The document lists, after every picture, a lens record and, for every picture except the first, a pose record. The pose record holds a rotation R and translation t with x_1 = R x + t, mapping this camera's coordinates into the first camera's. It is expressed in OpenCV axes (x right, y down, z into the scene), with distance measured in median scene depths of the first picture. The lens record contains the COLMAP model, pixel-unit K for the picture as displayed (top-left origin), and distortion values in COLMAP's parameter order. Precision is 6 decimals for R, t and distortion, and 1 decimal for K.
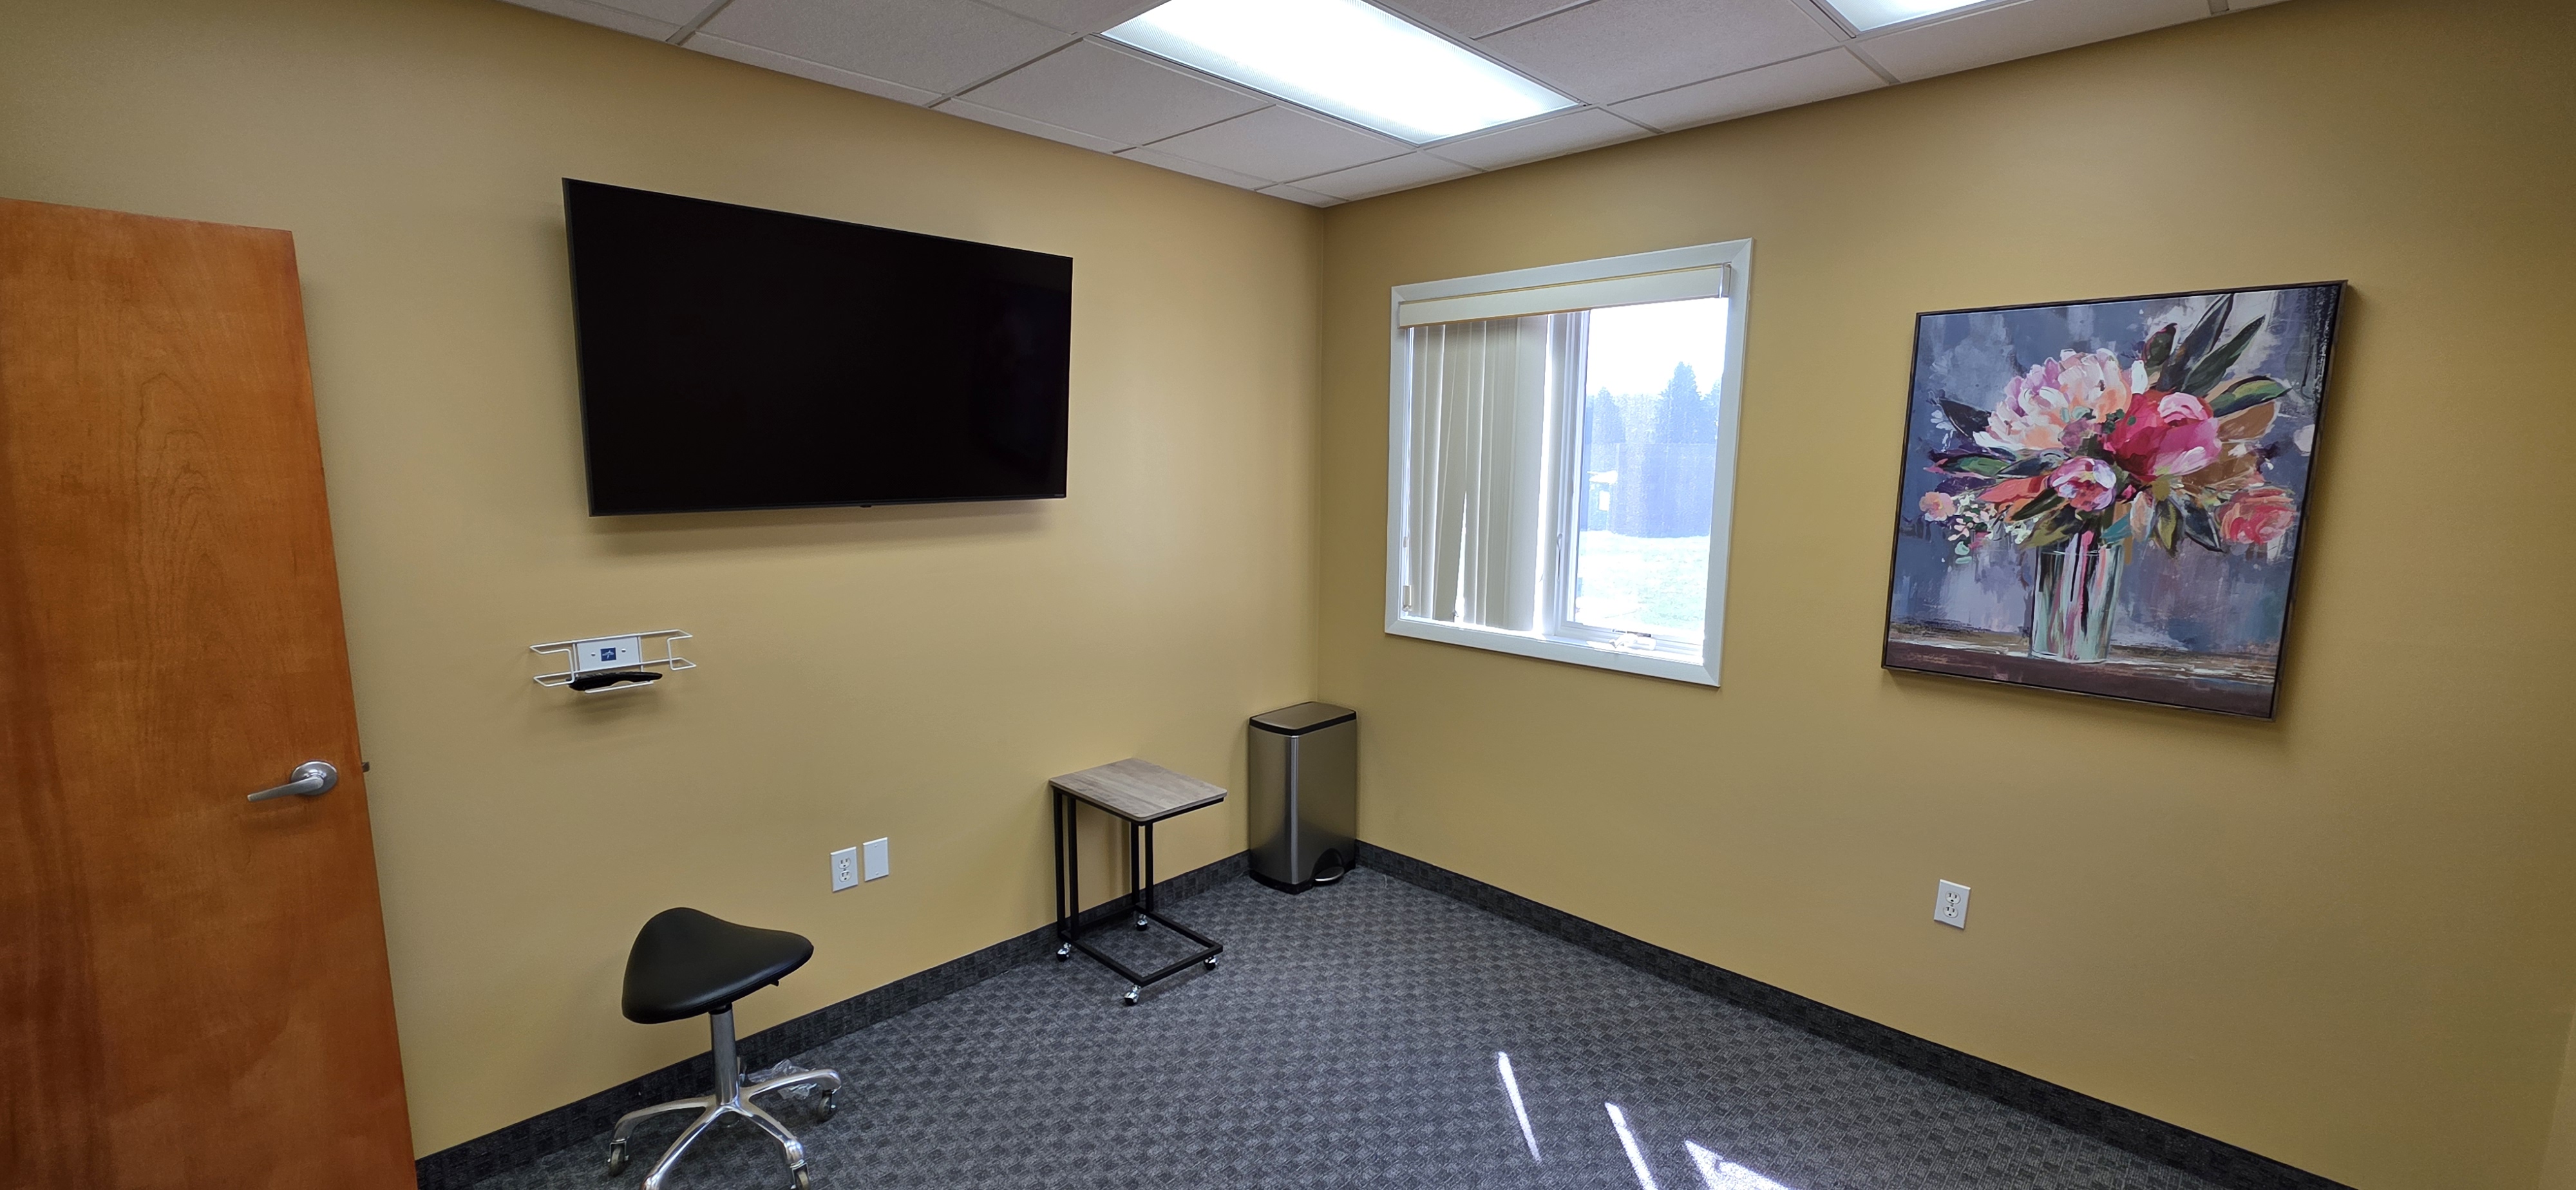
lens RADIAL K [[1006.5, 0, 1292.2], [0, 1006.5, 602.2], [0, 0, 1]] dist [0.001563, -0.000007]
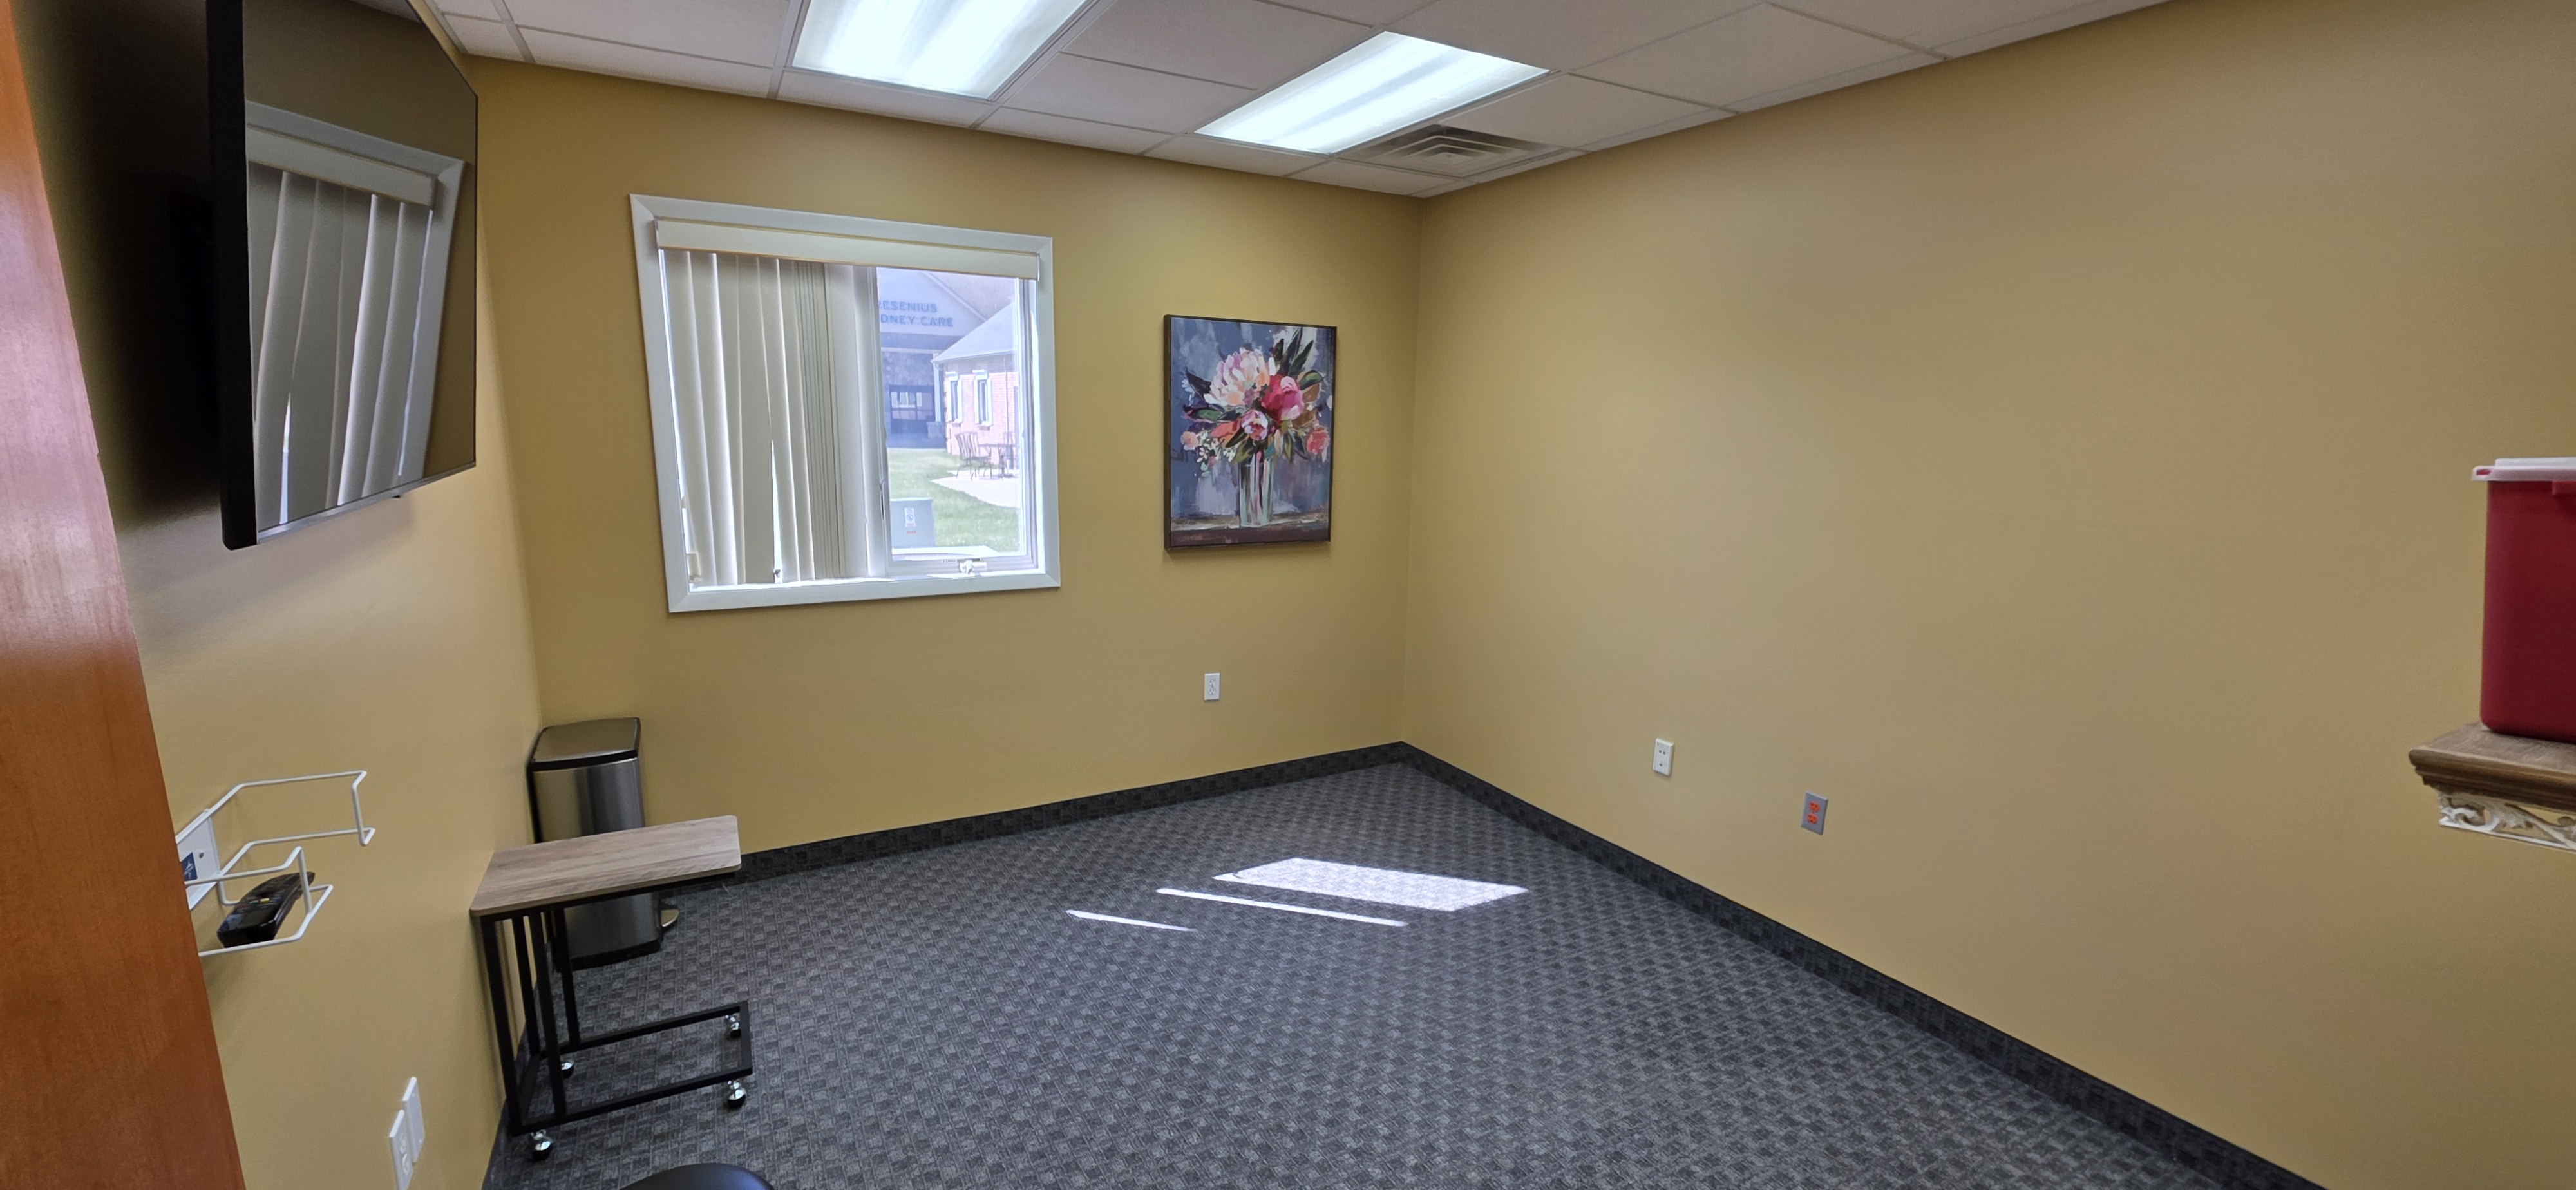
lens RADIAL K [[1006.5, 0, 1300.7], [0, 1006.5, 595.4], [0, 0, 1]] dist [0.001563, -0.000007]
pose [[0.291806, -0.172018, 0.940882, -0.879653], [0.122705, 0.982299, 0.141534, -0.062152], [-0.948574, 0.074151, 0.307748, 0.388576]]
